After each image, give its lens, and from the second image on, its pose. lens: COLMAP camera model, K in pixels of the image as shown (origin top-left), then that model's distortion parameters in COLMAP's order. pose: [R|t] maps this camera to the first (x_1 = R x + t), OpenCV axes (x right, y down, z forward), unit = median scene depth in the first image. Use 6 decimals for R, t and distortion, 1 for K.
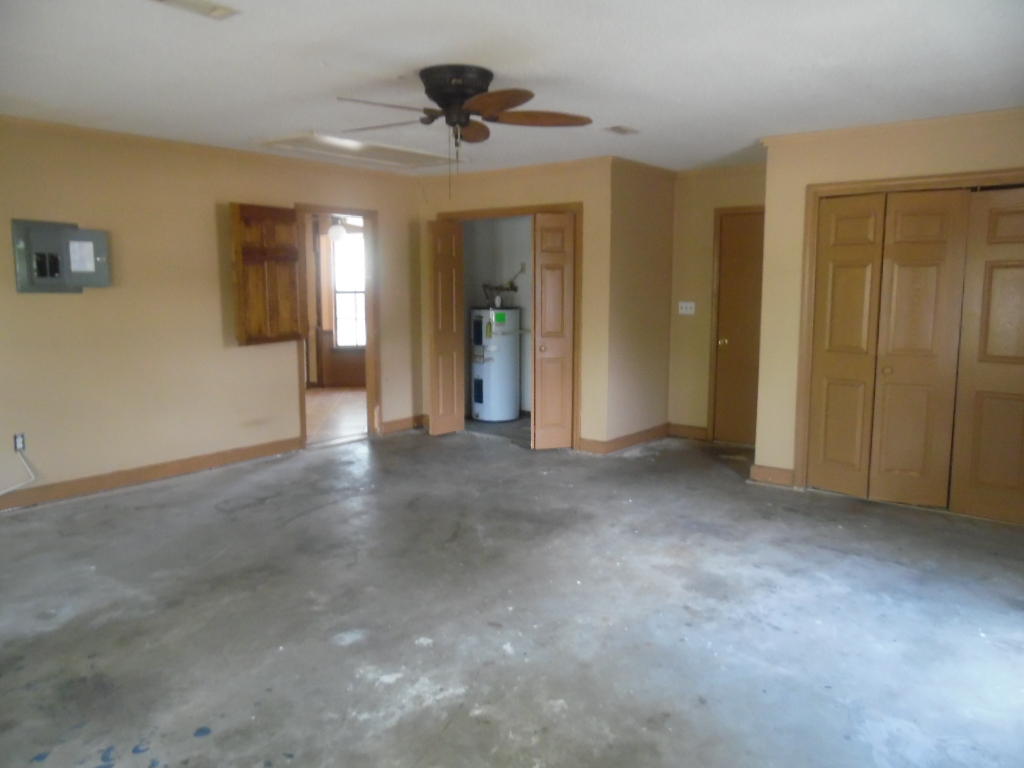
lens RADIAL K [[770.2, 0, 515.2], [0, 770.2, 382.6], [0, 0, 1]] dist [-0.024620, 0.061828]
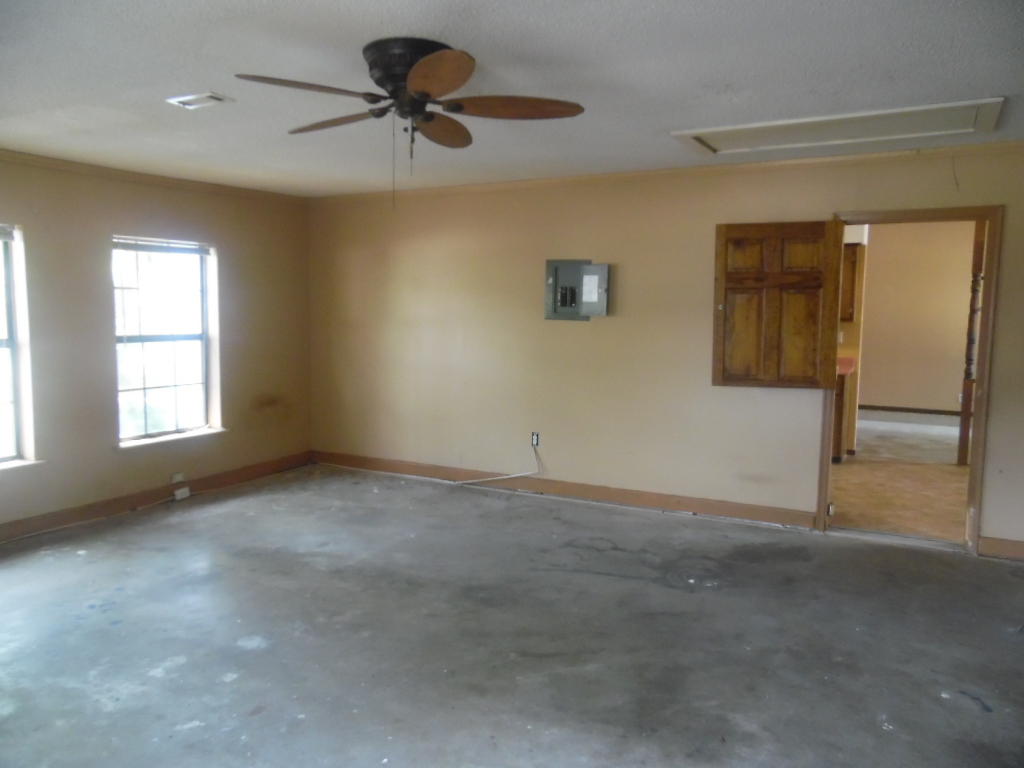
lens RADIAL K [[770.2, 0, 515.2], [0, 770.2, 382.6], [0, 0, 1]] dist [-0.024620, 0.061828]
pose [[0.179009, 0.095922, -0.979160, 0.558919], [-0.140560, 0.987520, 0.071043, -0.097178], [0.973755, 0.124913, 0.190258, 0.729678]]
